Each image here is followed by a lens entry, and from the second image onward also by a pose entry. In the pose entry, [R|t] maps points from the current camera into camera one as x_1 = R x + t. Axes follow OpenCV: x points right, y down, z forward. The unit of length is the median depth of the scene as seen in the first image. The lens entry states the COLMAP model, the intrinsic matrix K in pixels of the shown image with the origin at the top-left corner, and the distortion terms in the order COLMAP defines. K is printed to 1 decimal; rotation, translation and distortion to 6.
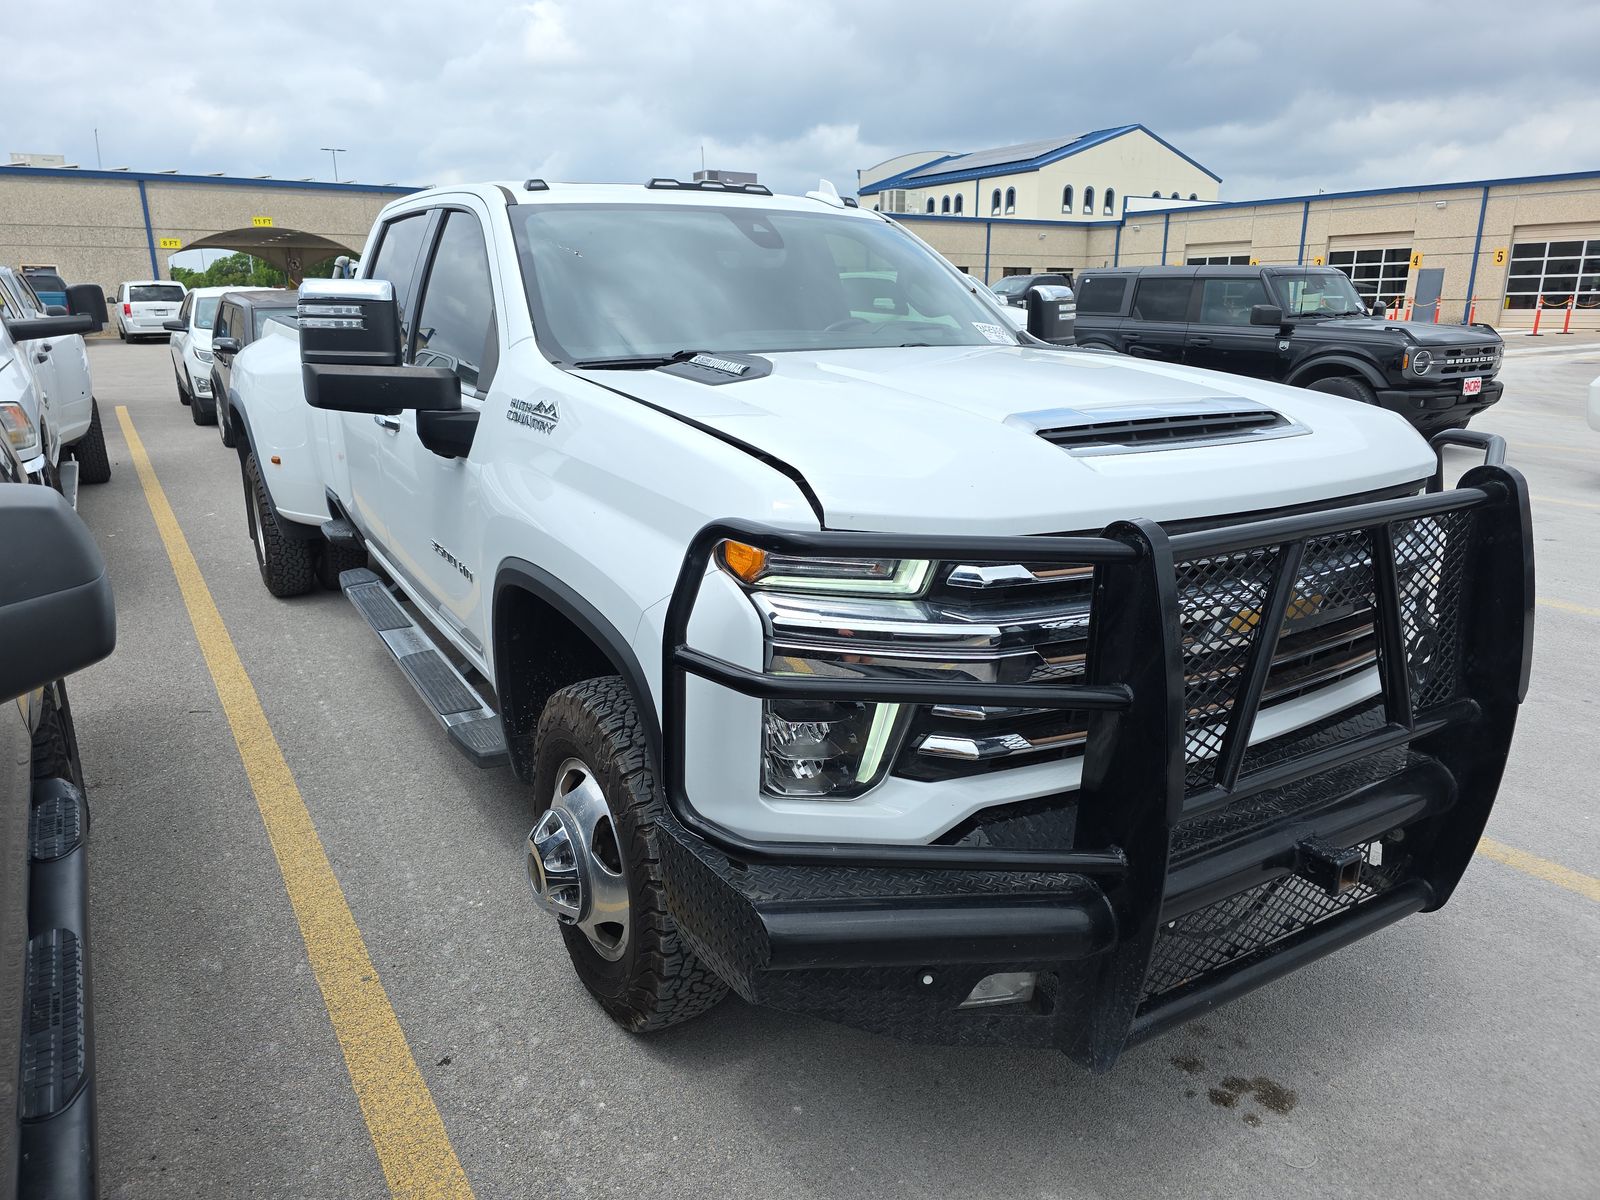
lens RADIAL K [[1060.6, 0, 800.0], [0, 1060.6, 600.0], [0, 0, 1]] dist [0.054837, -0.046367]
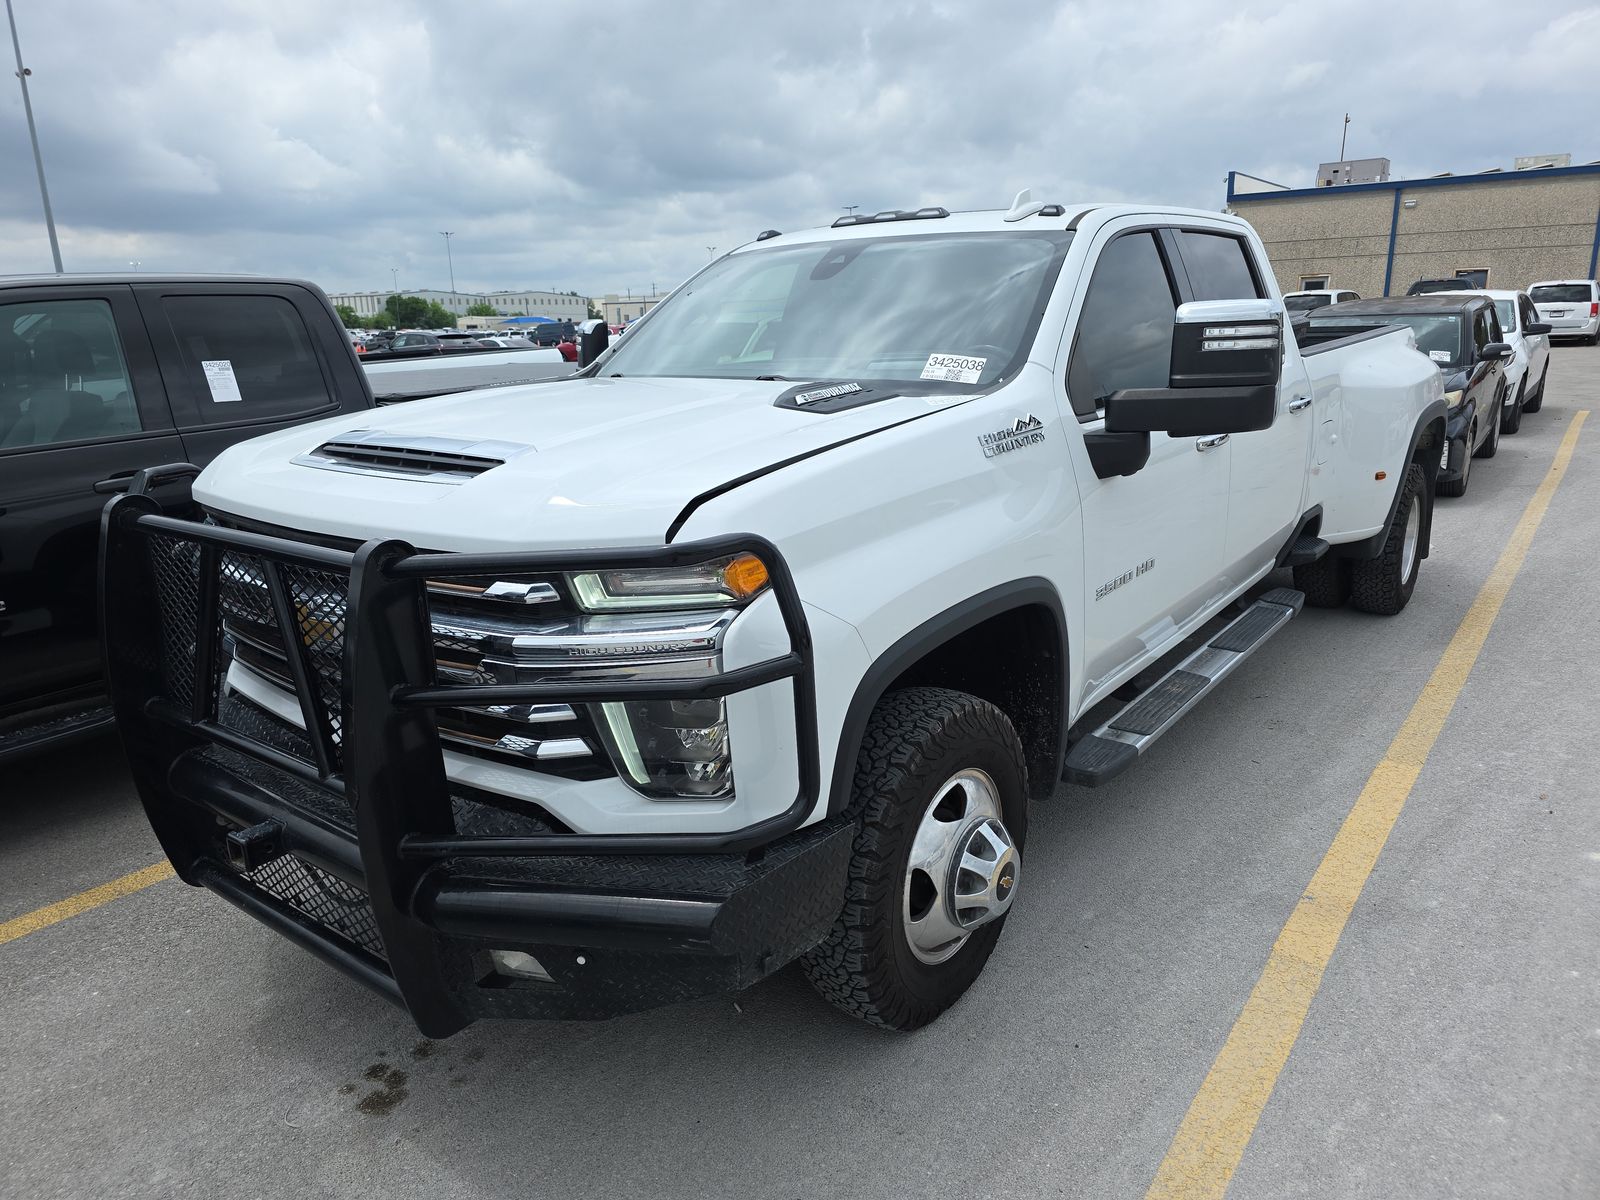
lens RADIAL K [[1084.5, 0, 800.0], [0, 1084.5, 600.0], [0, 0, 1]] dist [0.040700, -0.040912]
pose [[0.374502, 0.224892, -0.899540, 0.304768], [-0.227947, 0.962698, 0.145782, -0.054525], [0.898770, 0.150452, 0.411796, 0.180511]]
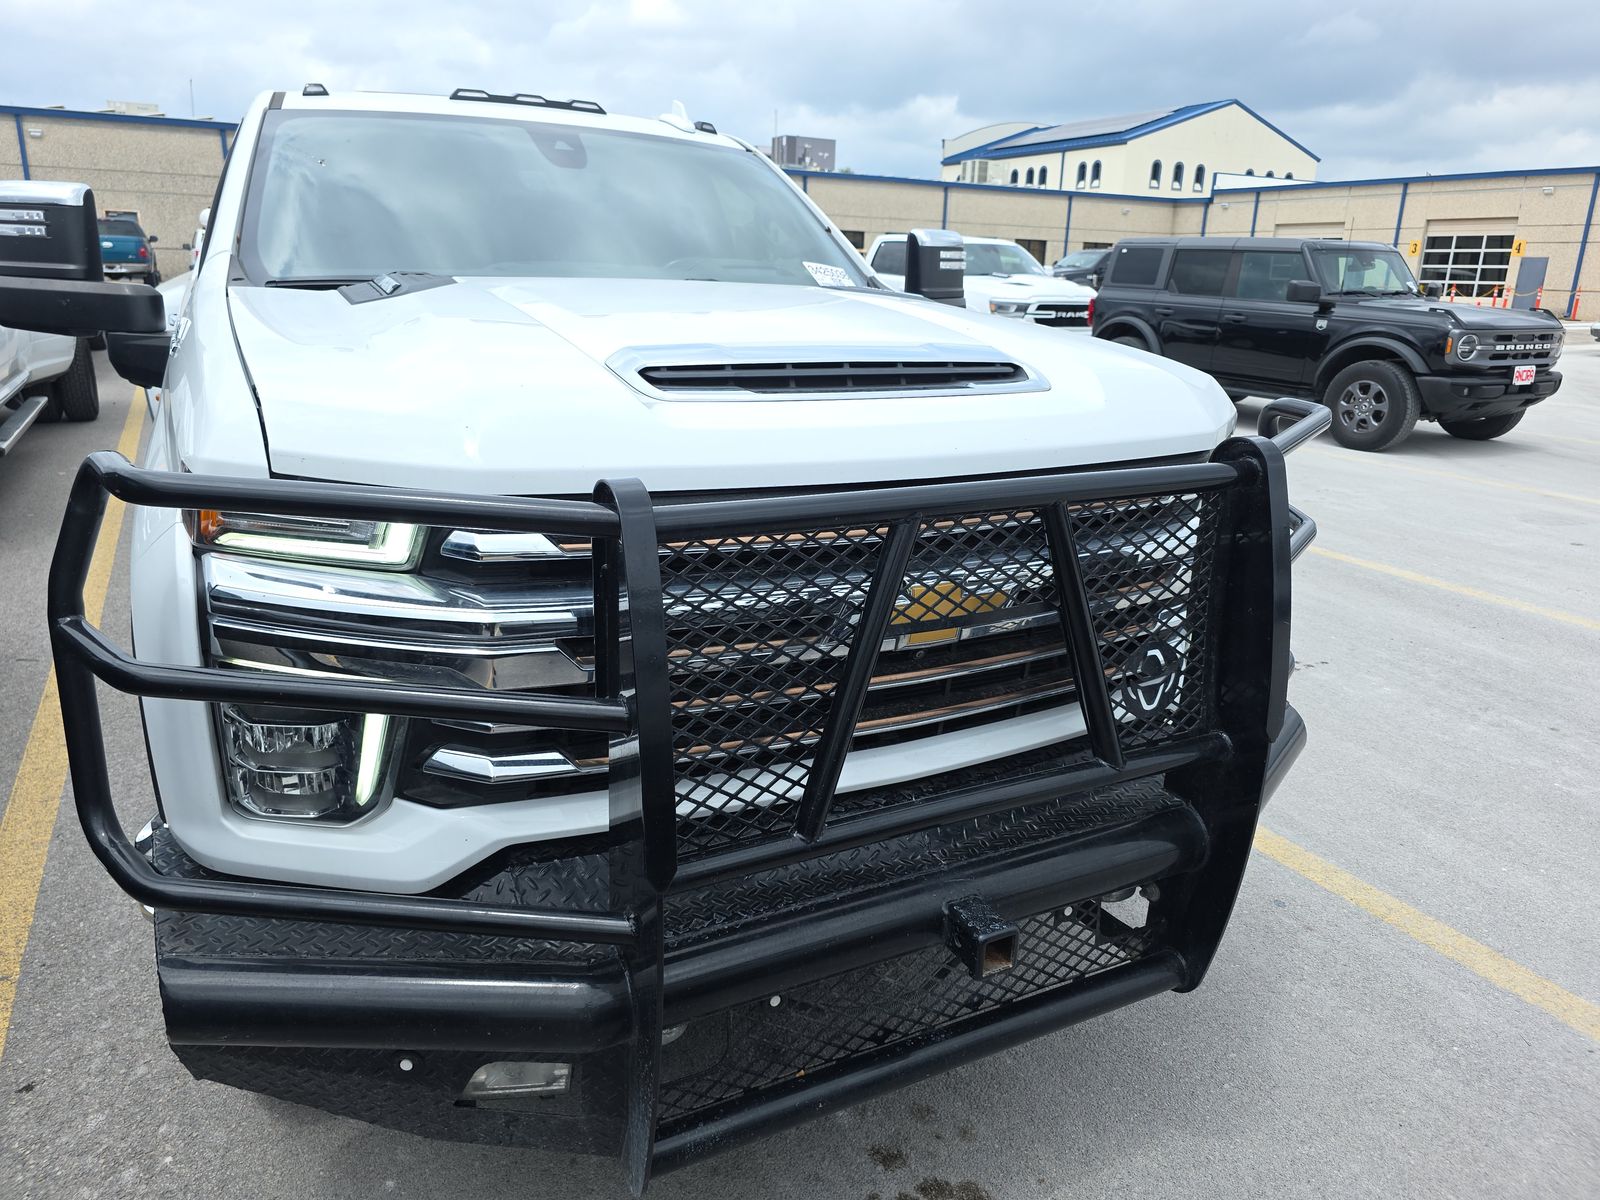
lens RADIAL K [[1072.4, 0, 807.5], [0, 1072.4, 572.5], [0, 0, 1]] dist [0.046778, -0.039256]
pose [[0.997493, 0.046983, -0.052920, 0.070788], [-0.046941, 0.998896, 0.002037, -0.002575], [0.052958, 0.000452, 0.998597, 0.037614]]
